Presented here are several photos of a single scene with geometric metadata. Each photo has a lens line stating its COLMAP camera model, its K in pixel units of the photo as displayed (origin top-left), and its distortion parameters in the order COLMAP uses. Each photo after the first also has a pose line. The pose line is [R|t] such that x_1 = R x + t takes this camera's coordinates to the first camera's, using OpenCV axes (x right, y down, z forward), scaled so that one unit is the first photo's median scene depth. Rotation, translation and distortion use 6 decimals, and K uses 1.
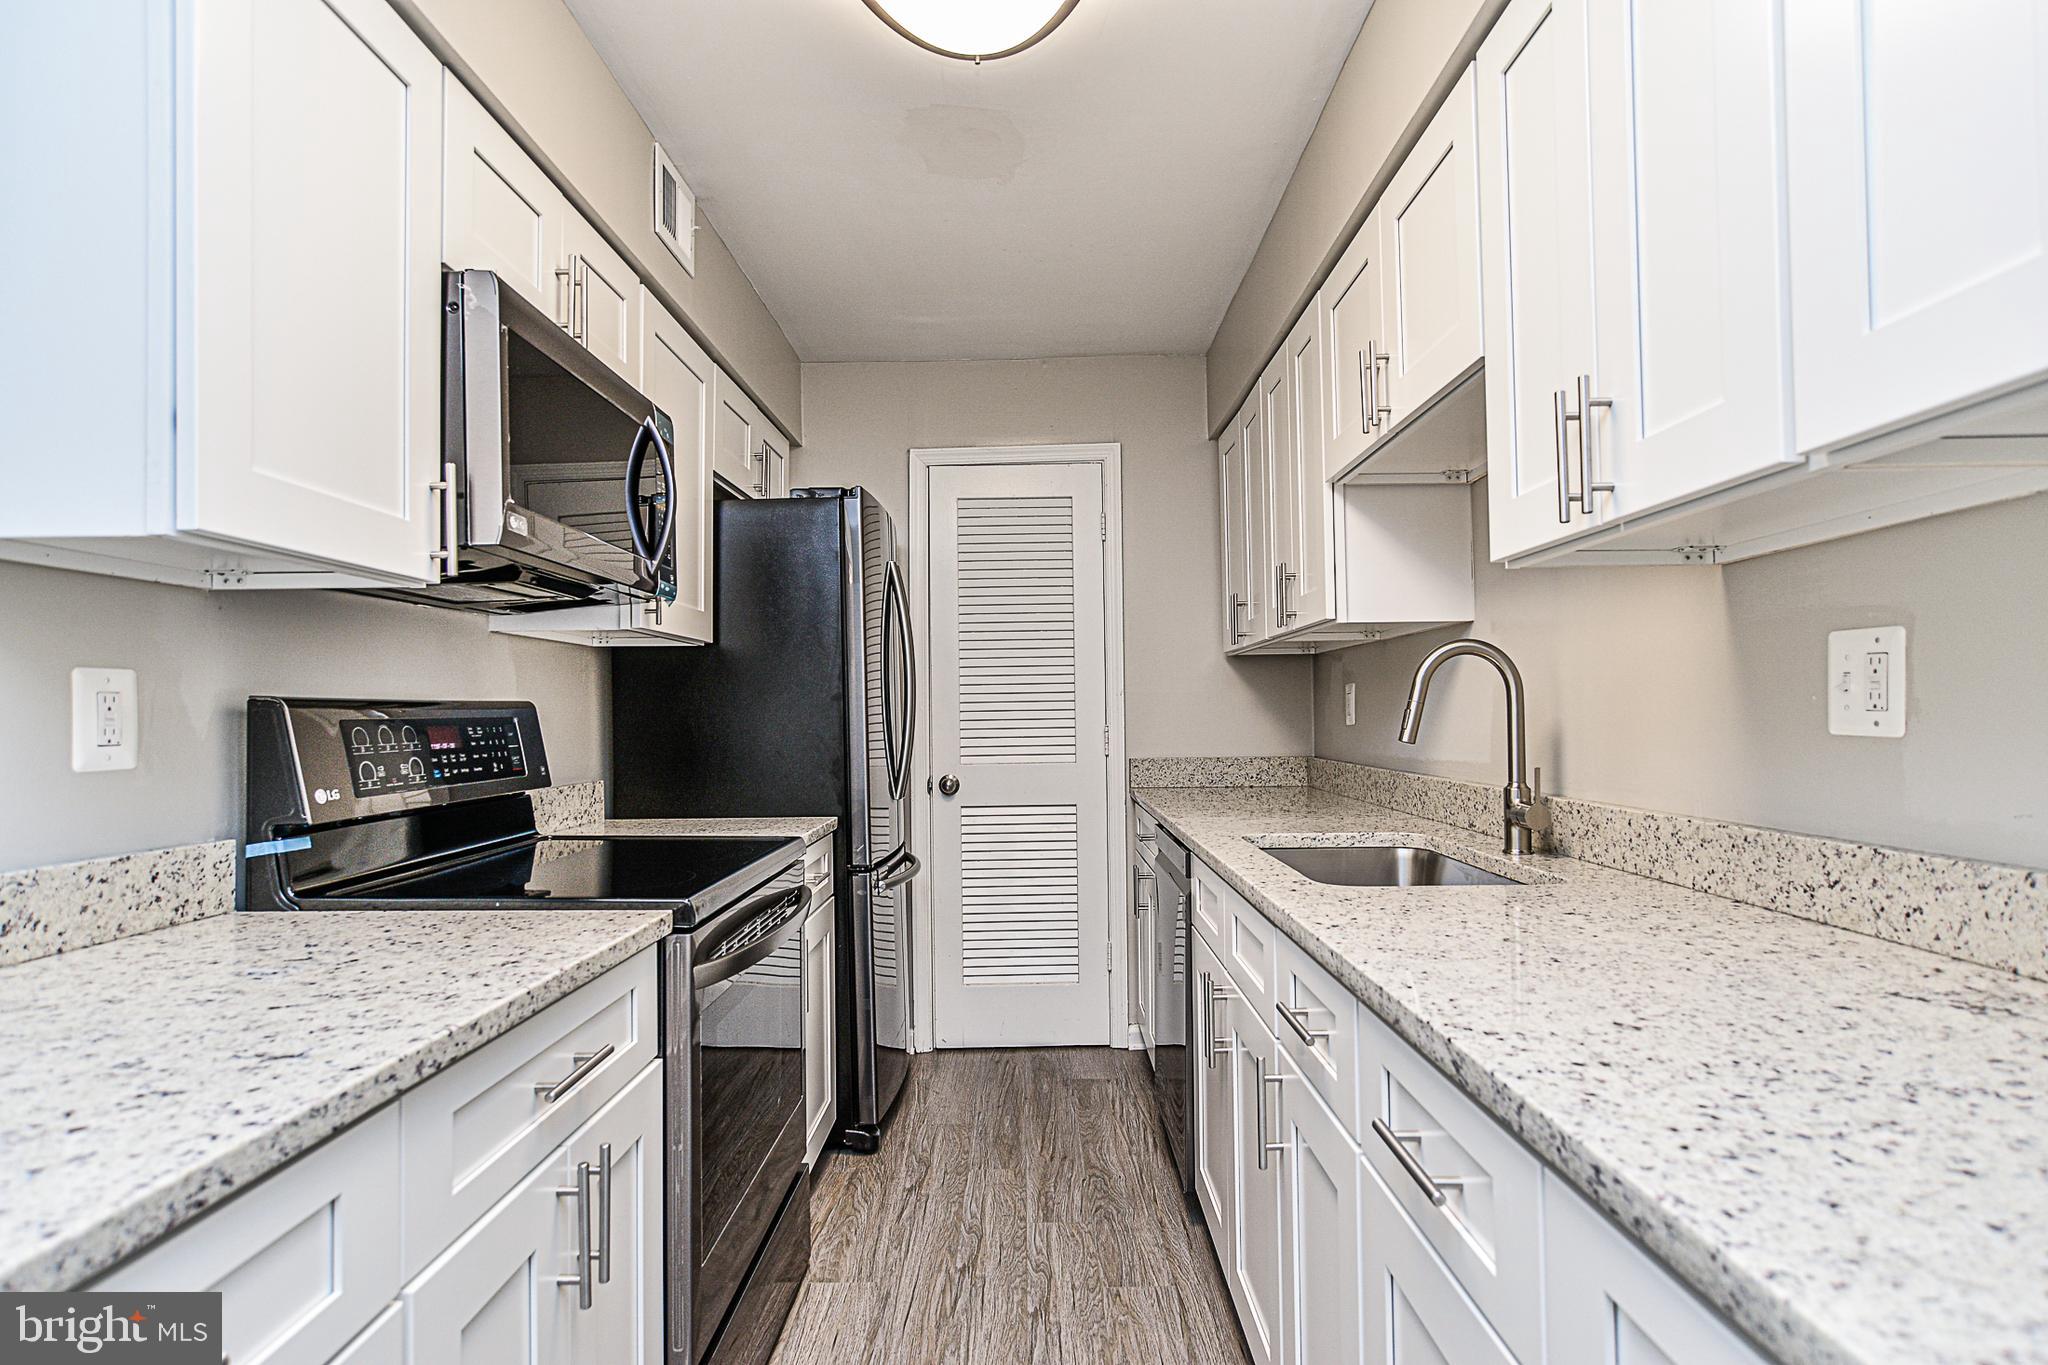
lens RADIAL K [[1059.5, 0, 1032.0], [0, 1059.5, 691.3], [0, 0, 1]] dist [-0.031313, 0.022090]
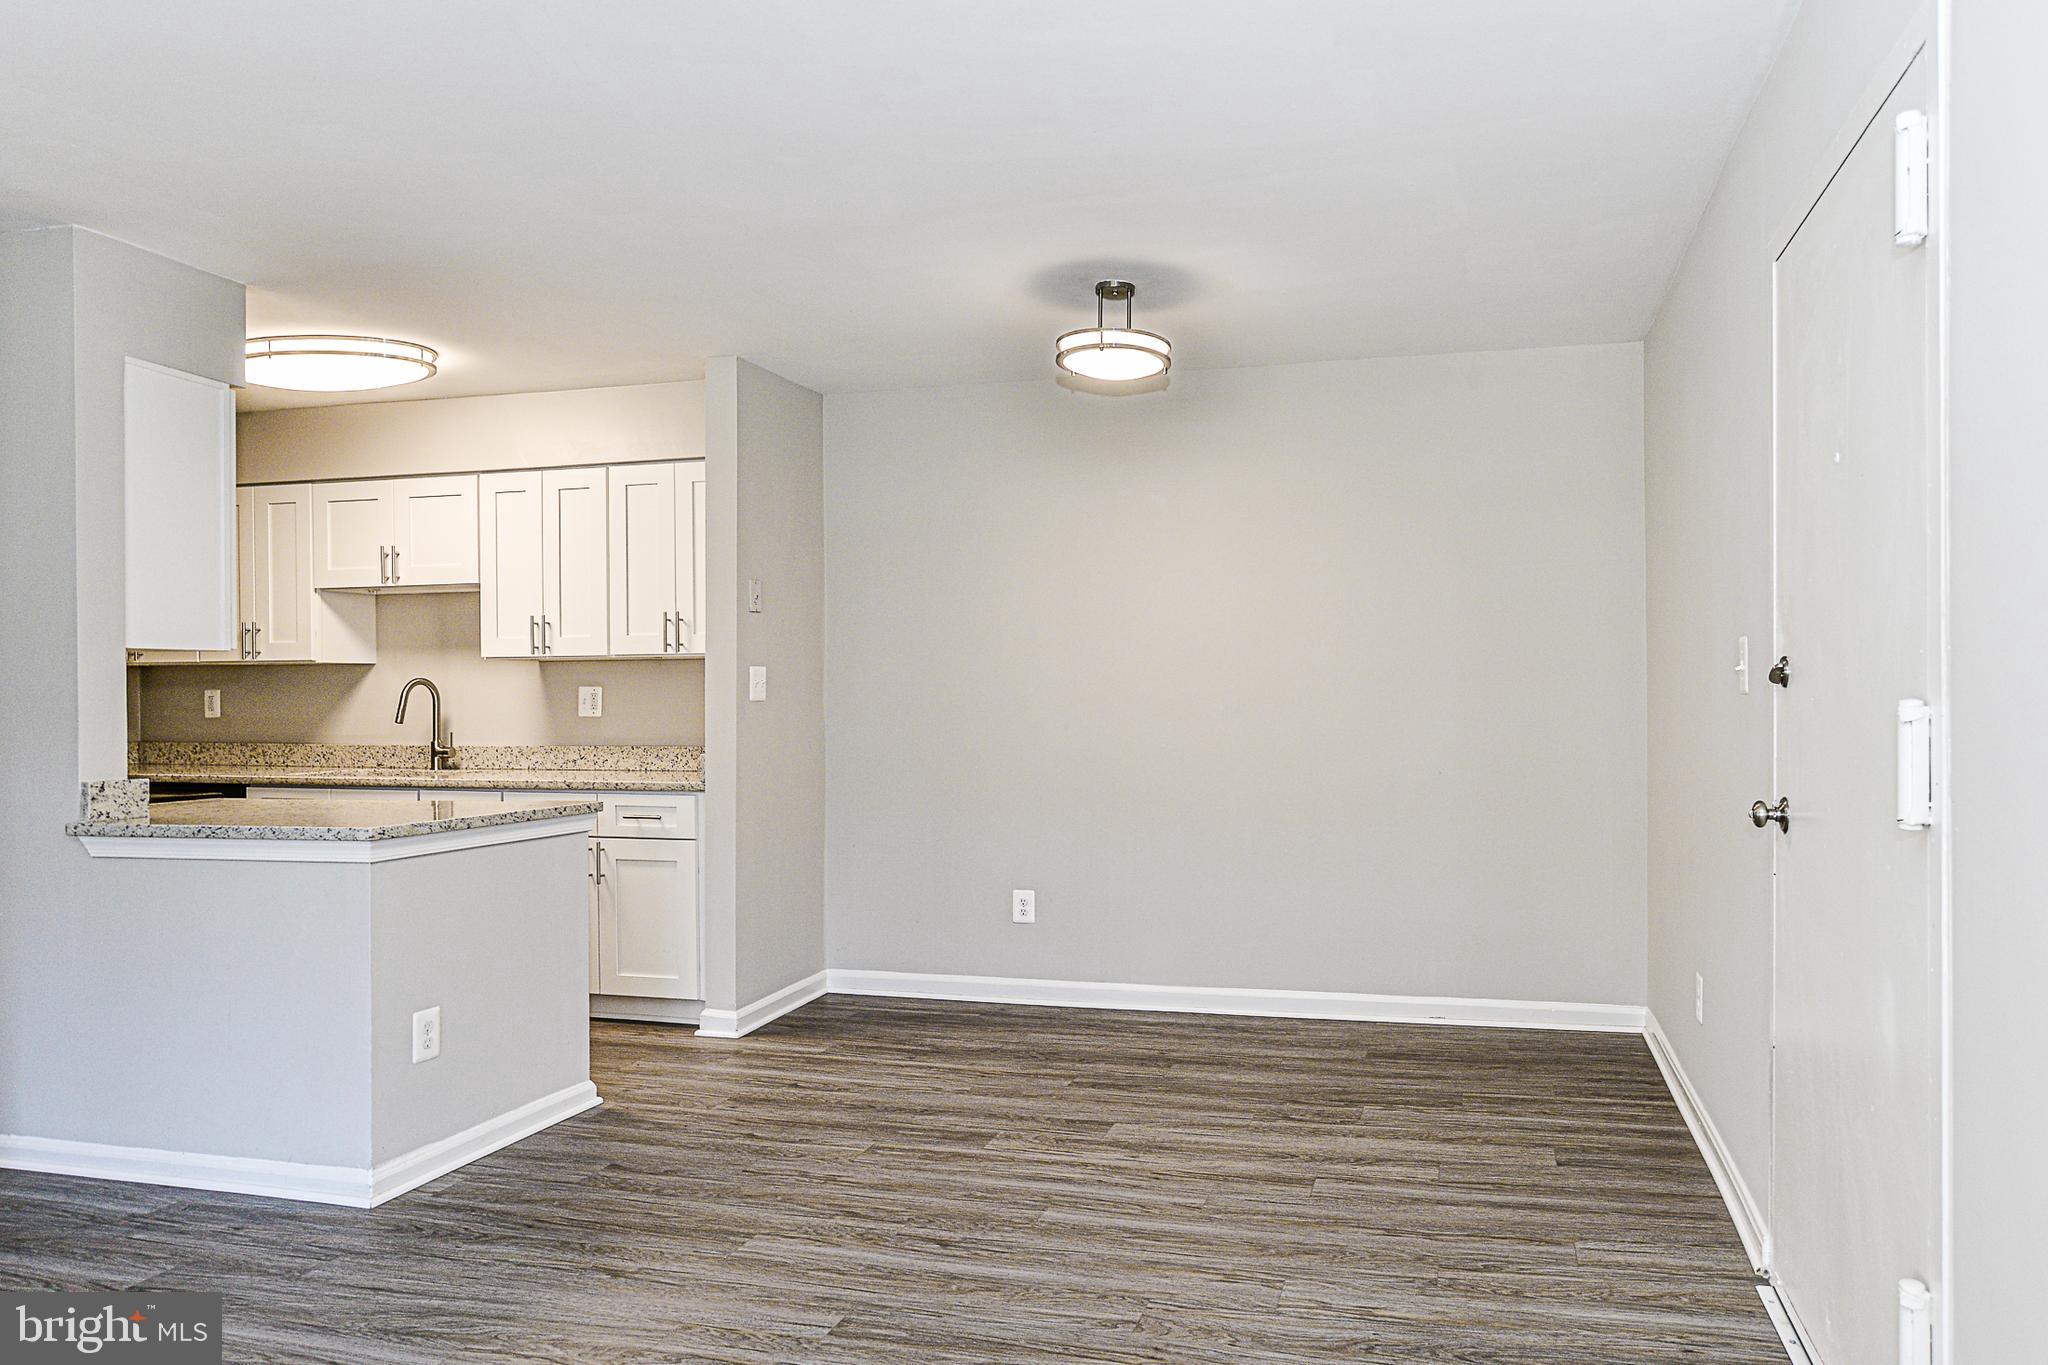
lens RADIAL K [[1309.0, 0, 1160.4], [0, 1309.0, 690.6], [0, 0, 1]] dist [-0.014265, 0.001885]
pose [[0.247624, 0.009885, 0.968806, -1.889868], [-0.019700, 0.999793, -0.005166, -0.037547], [-0.968656, -0.017806, 0.247768, -1.237873]]
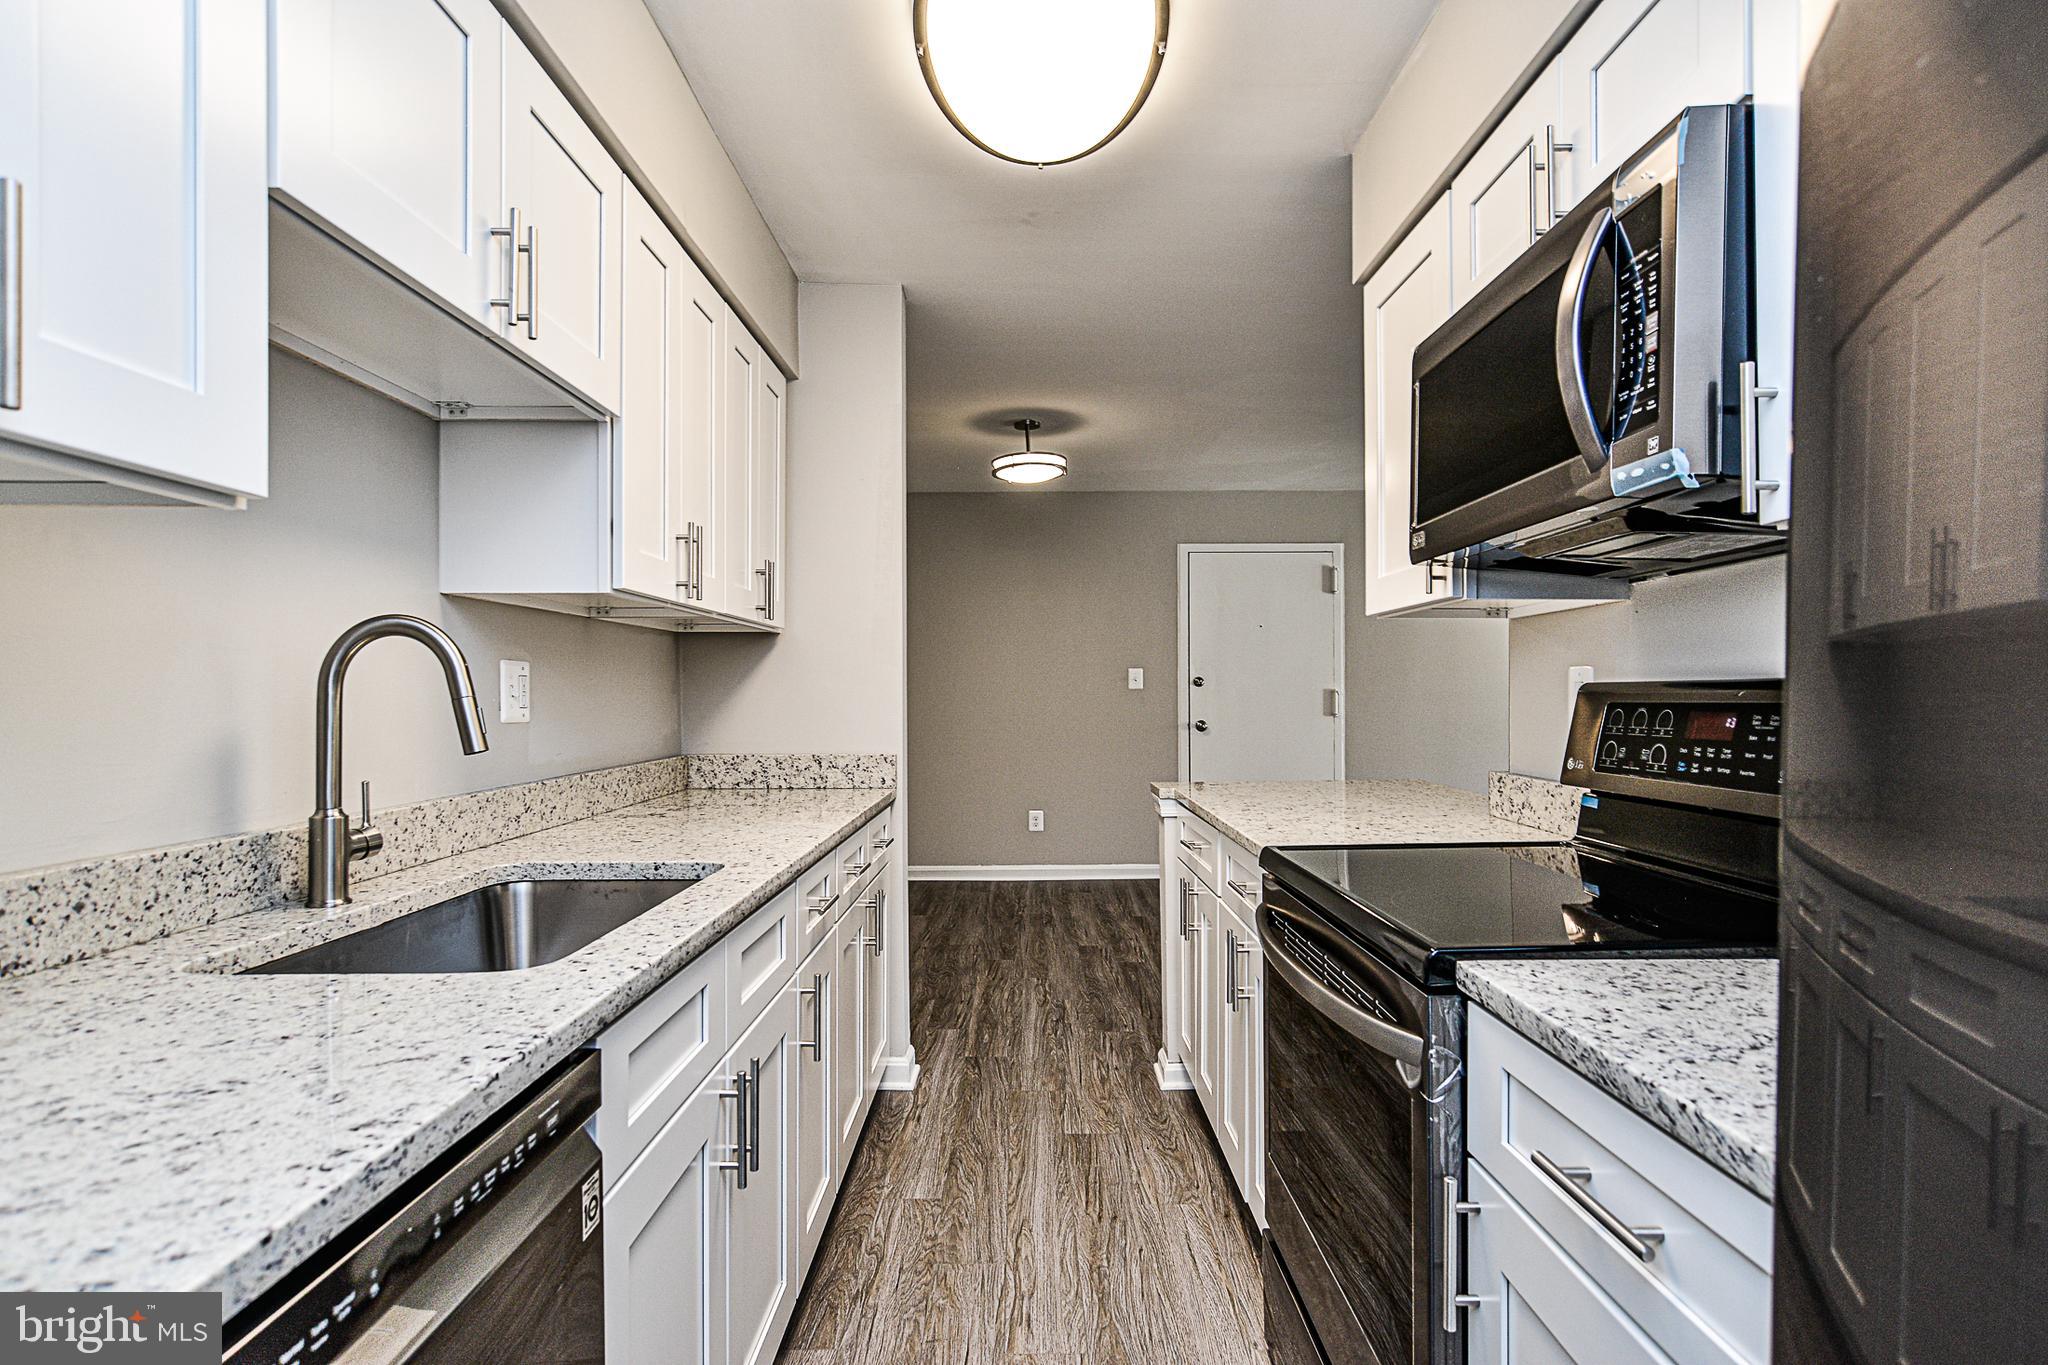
lens RADIAL K [[1055.5, 0, 1025.7], [0, 1055.5, 688.9], [0, 0, 1]] dist [0.012453, 0.023281]
pose [[-0.999903, 0.013903, 0.000056, -0.030495], [0.013896, 0.999541, -0.026915, 0.028133], [-0.000430, -0.026912, -0.999638, 1.695670]]
